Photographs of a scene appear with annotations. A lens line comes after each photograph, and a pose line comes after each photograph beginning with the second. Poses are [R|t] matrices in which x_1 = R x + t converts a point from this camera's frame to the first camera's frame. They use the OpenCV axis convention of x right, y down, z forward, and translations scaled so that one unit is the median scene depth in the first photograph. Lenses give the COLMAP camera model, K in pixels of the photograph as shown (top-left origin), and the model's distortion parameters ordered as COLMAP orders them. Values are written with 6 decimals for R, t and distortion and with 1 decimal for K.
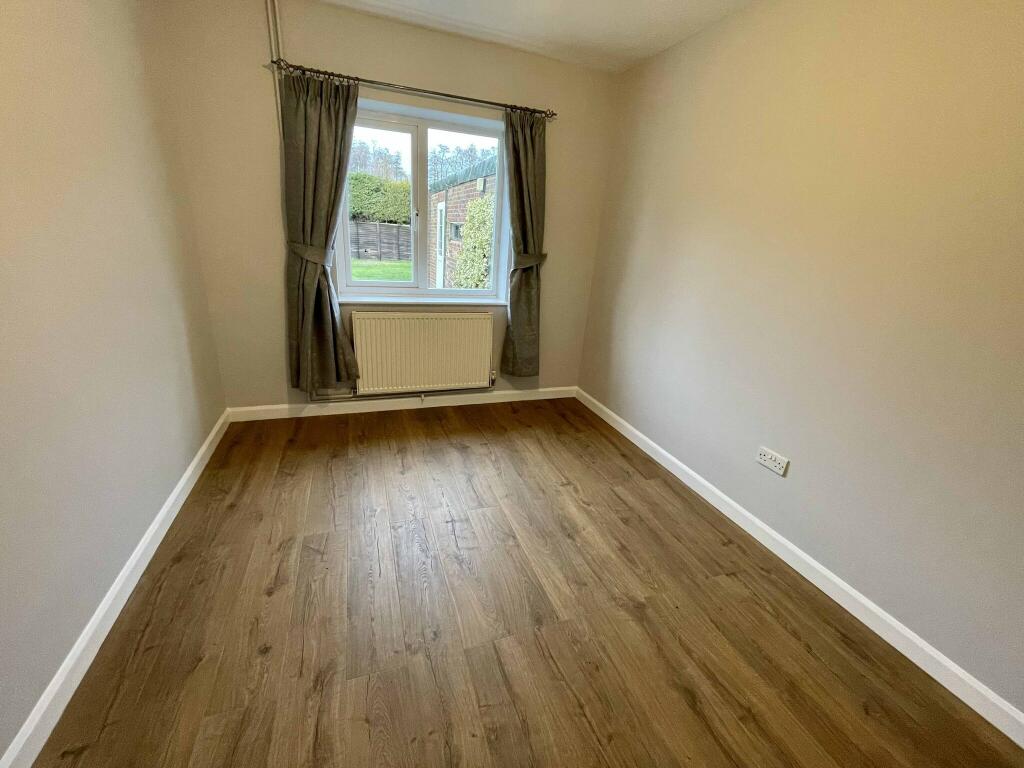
lens RADIAL K [[412.2, 0, 511.7], [0, 412.2, 383.8], [0, 0, 1]] dist [-0.002837, -0.000365]
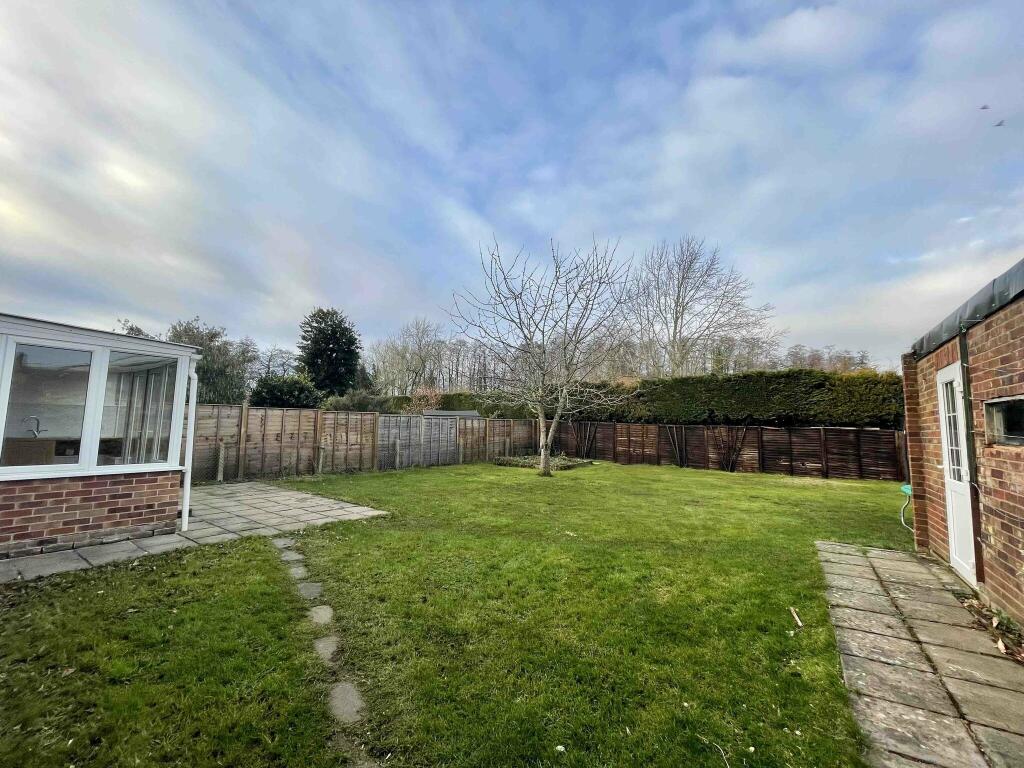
lens RADIAL K [[412.2, 0, 513.3], [0, 412.2, 384.4], [0, 0, 1]] dist [-0.002837, -0.000365]
pose [[0.570792, -0.144054, -0.808360, -0.043520], [-0.260403, 0.901910, -0.344598, -0.076171], [0.778709, 0.407193, 0.477291, 0.224945]]
